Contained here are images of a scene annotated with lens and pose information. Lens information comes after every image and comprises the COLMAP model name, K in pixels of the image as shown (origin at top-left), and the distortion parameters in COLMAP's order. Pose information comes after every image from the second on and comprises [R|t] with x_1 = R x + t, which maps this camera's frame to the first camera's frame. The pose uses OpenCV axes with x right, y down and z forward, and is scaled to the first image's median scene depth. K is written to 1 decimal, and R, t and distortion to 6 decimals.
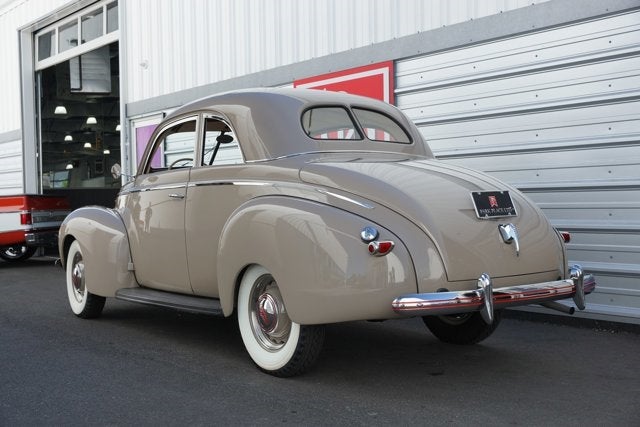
lens RADIAL K [[824.8, 0, 320.0], [0, 824.8, 213.5], [0, 0, 1]] dist [0.014965, 0.063830]
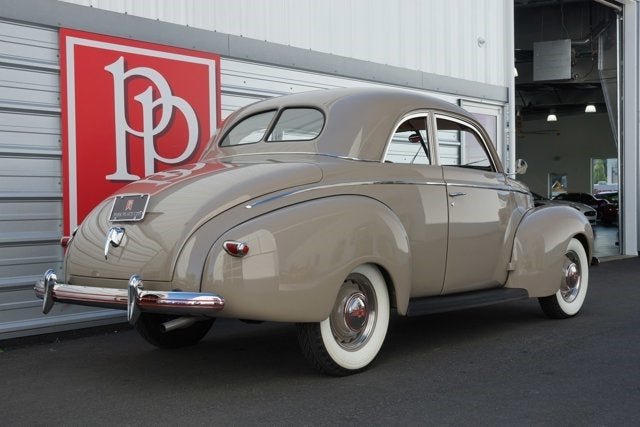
lens RADIAL K [[824.8, 0, 320.0], [0, 824.8, 213.5], [0, 0, 1]] dist [0.014965, 0.063830]
pose [[-0.180165, 0.007326, 0.983609, -0.608135], [0.032357, 0.999475, -0.001517, -0.001241], [-0.983104, 0.031553, -0.180308, 0.762817]]
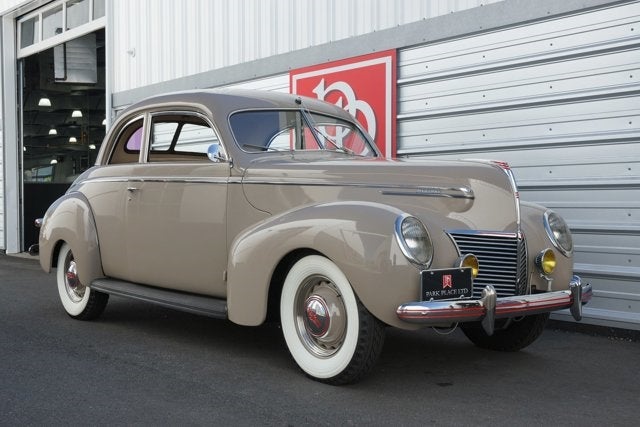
lens RADIAL K [[824.8, 0, 320.0], [0, 824.8, 213.5], [0, 0, 1]] dist [0.014965, 0.063830]
pose [[0.999780, 0.014461, 0.015208, -0.007437], [-0.014415, 0.999891, -0.003111, 0.004736], [-0.015252, 0.002891, 0.999880, 0.043201]]
